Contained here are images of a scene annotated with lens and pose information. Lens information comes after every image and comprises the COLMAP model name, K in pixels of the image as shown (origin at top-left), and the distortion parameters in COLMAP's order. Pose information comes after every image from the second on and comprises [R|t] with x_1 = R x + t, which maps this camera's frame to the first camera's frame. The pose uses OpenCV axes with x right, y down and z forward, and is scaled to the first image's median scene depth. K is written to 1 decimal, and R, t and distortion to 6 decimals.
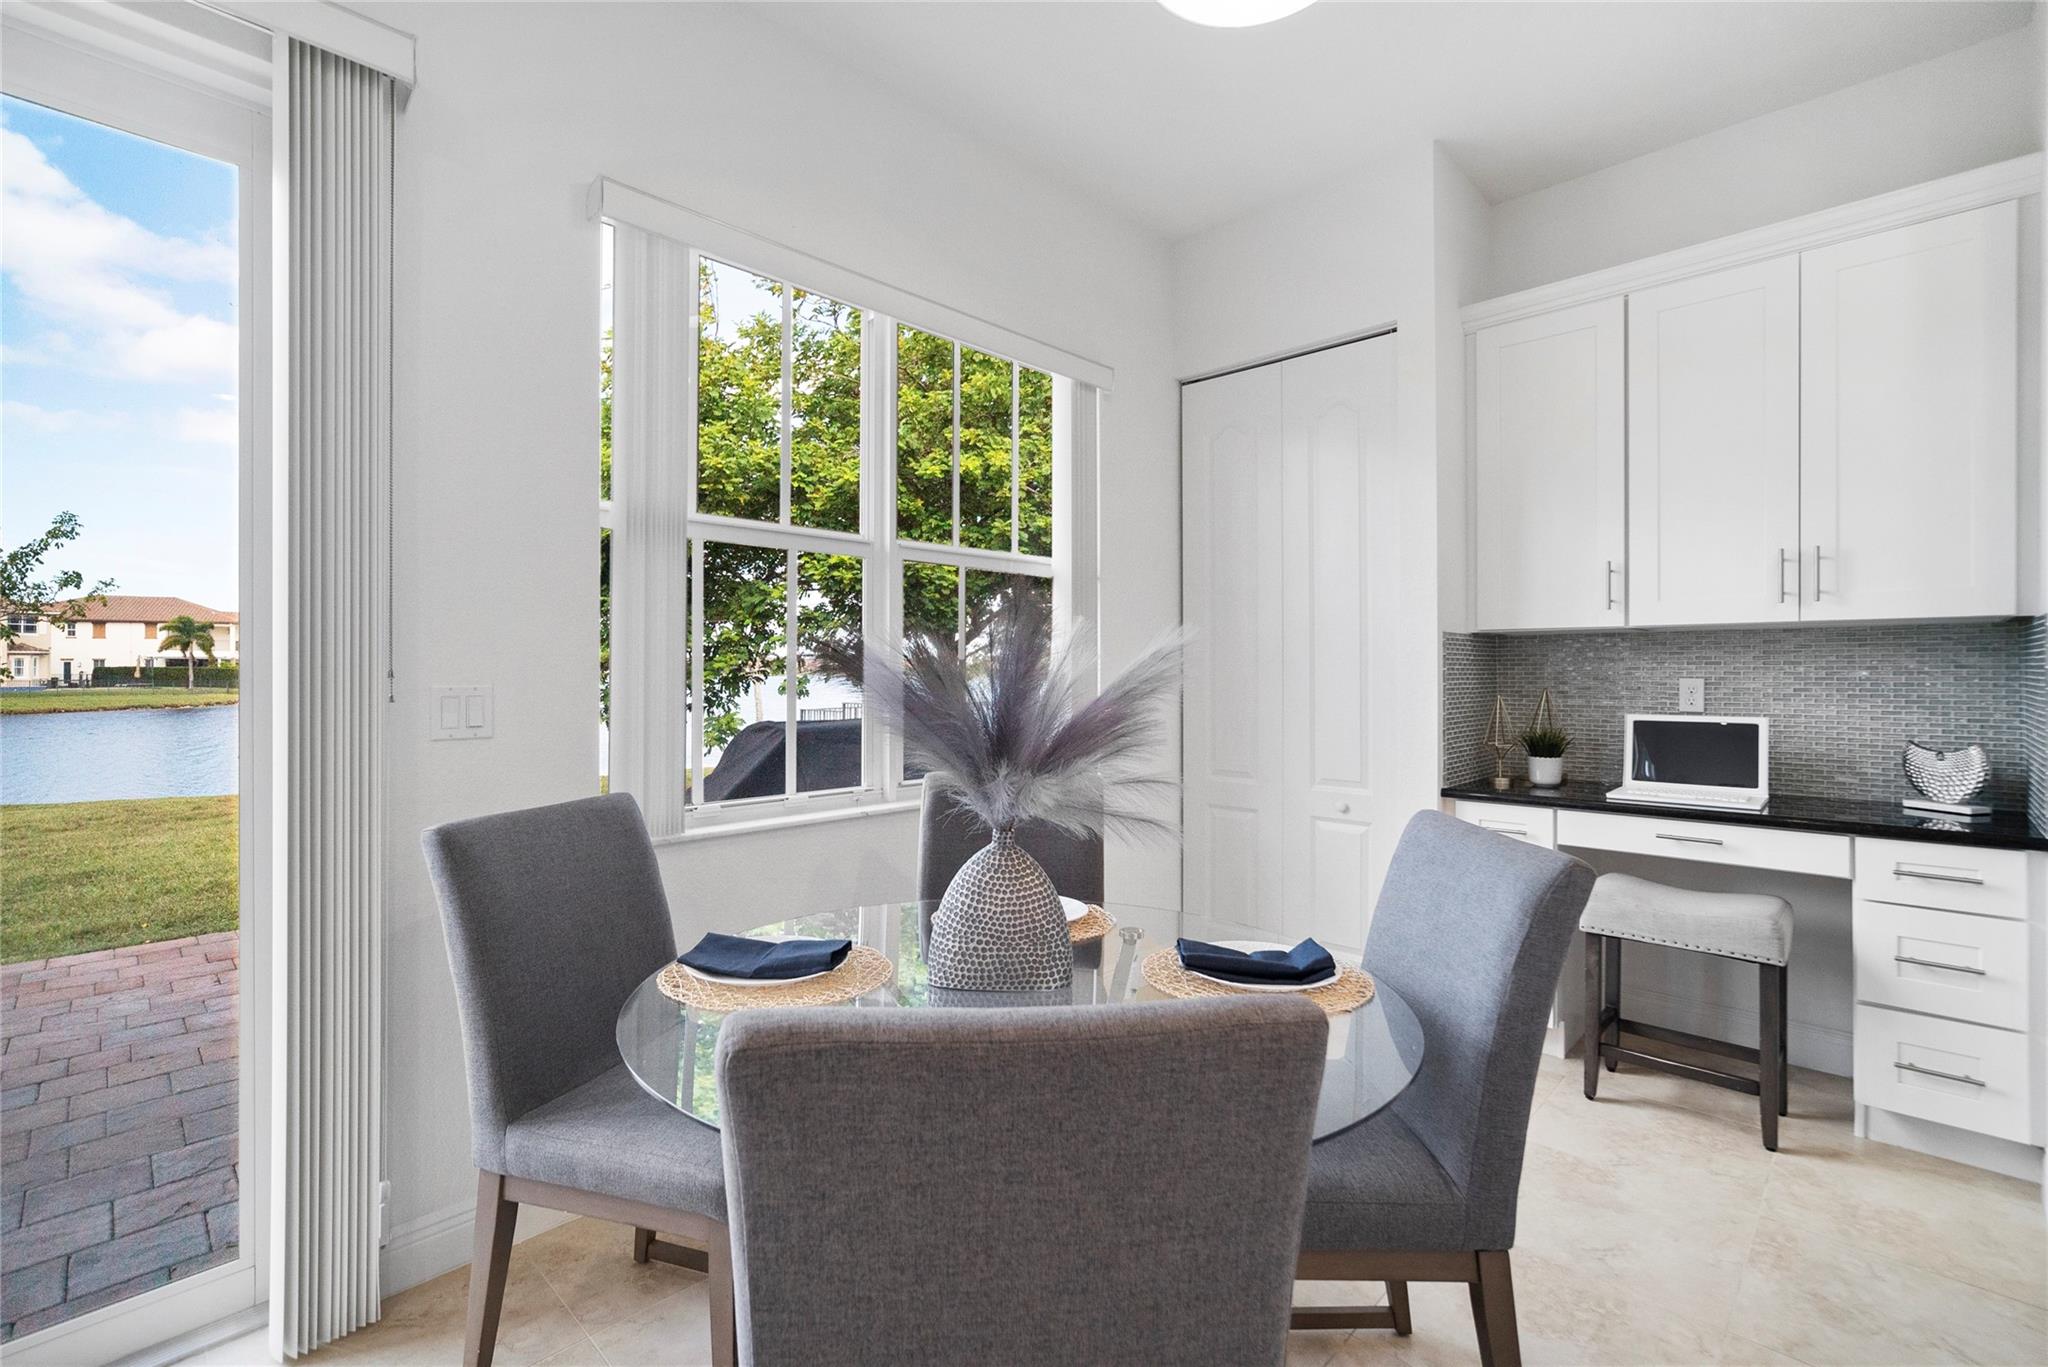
lens RADIAL K [[912.9, 0, 1017.5], [0, 912.9, 664.0], [0, 0, 1]] dist [-0.013026, 0.000212]
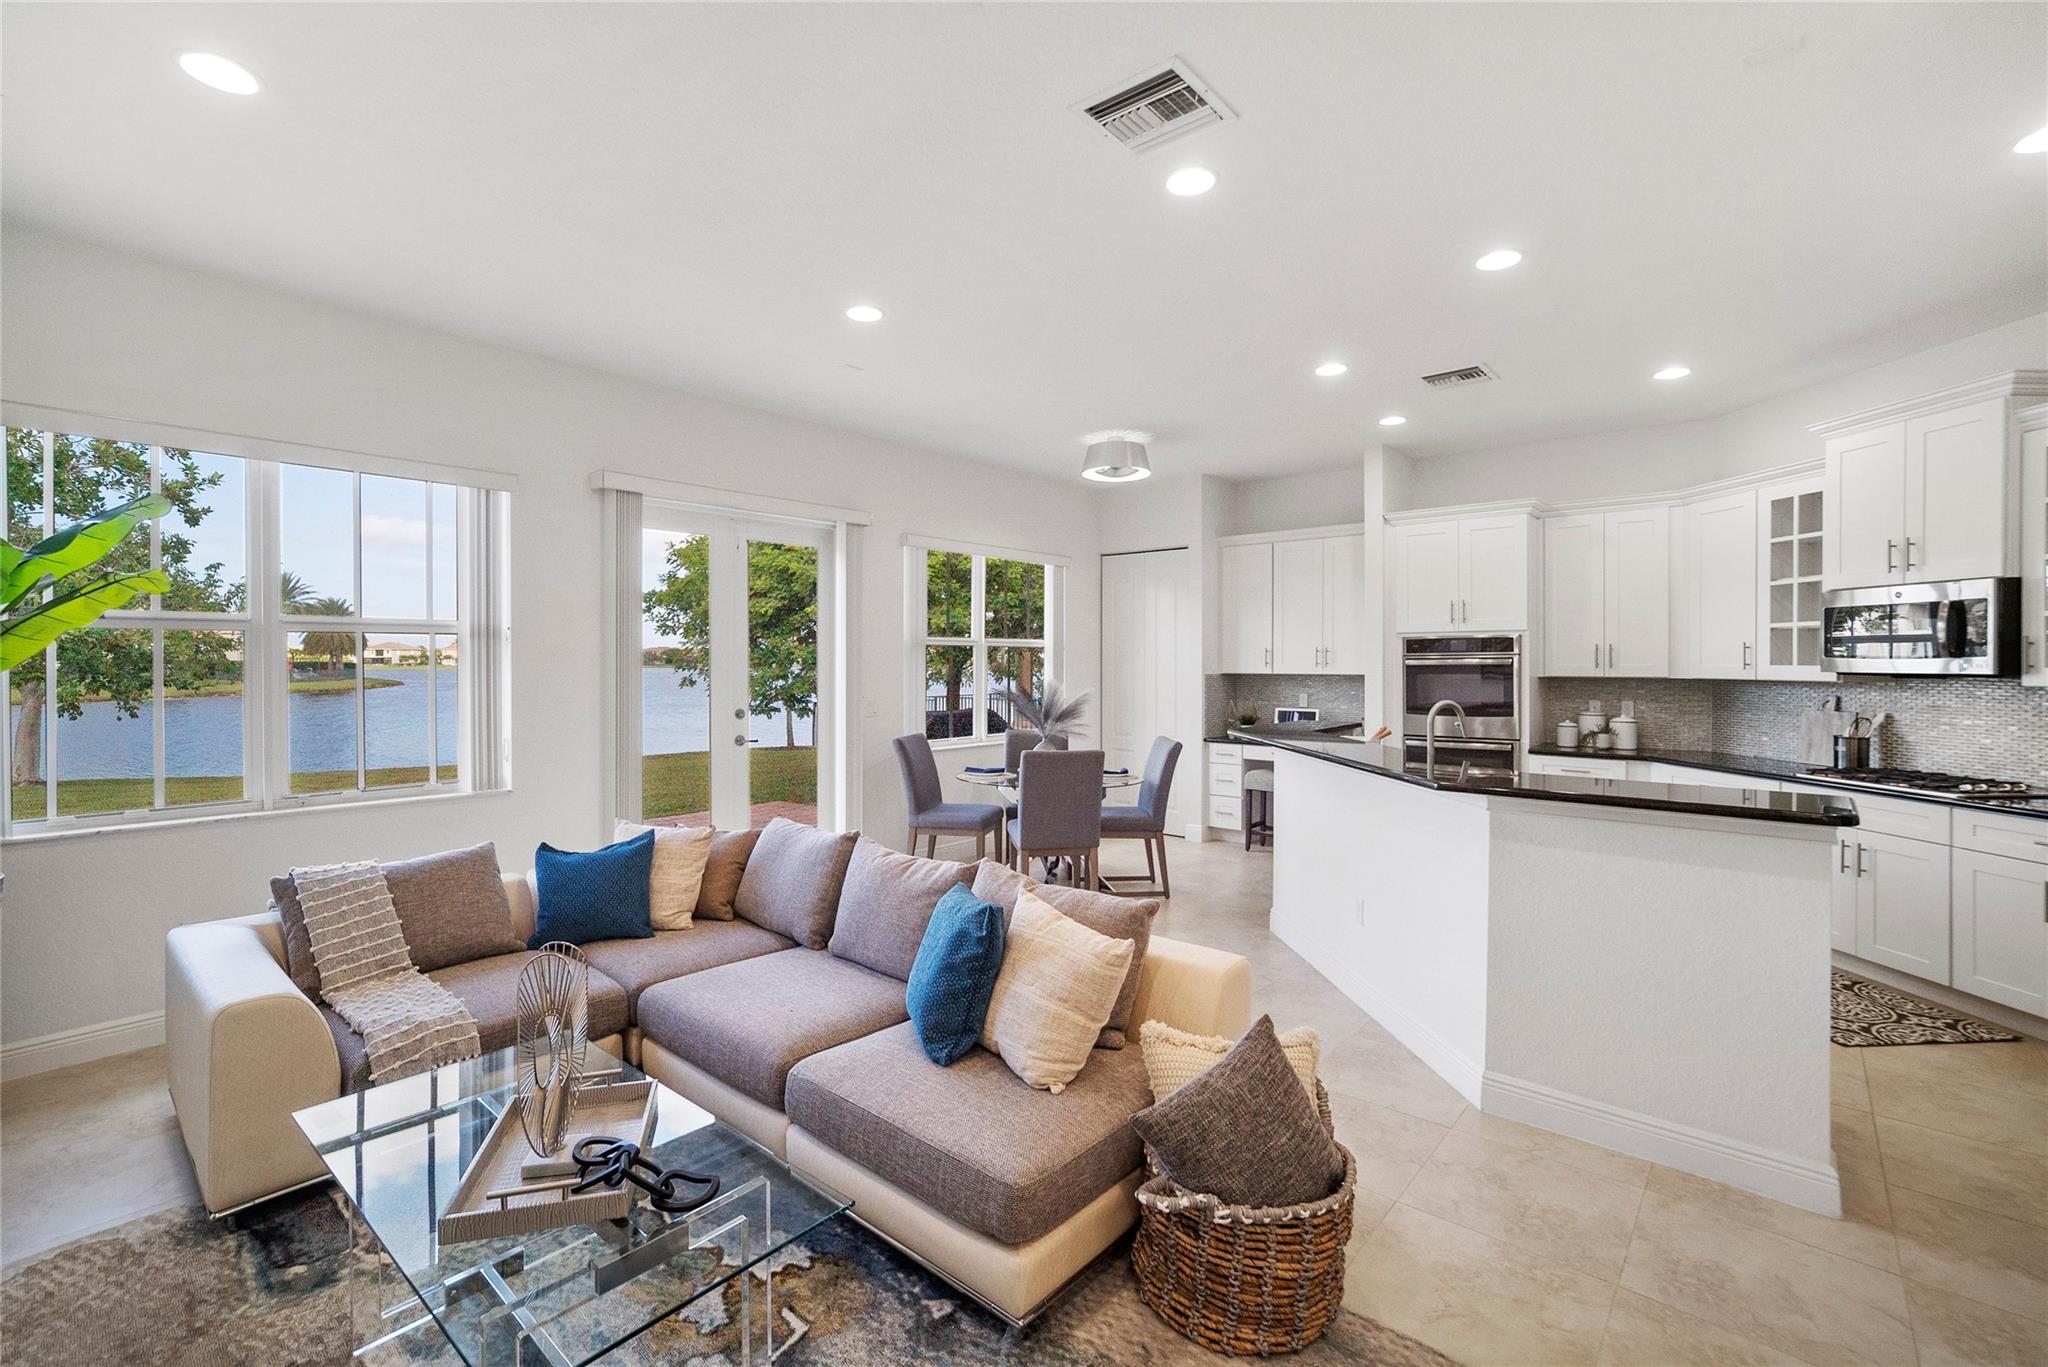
lens RADIAL K [[912.9, 0, 1017.5], [0, 912.9, 664.0], [0, 0, 1]] dist [-0.013026, 0.000212]
pose [[0.998747, -0.000407, 0.050049, -0.161377], [-0.000200, 0.999927, 0.012119, -0.092702], [-0.050050, -0.012114, 0.998673, -1.435019]]
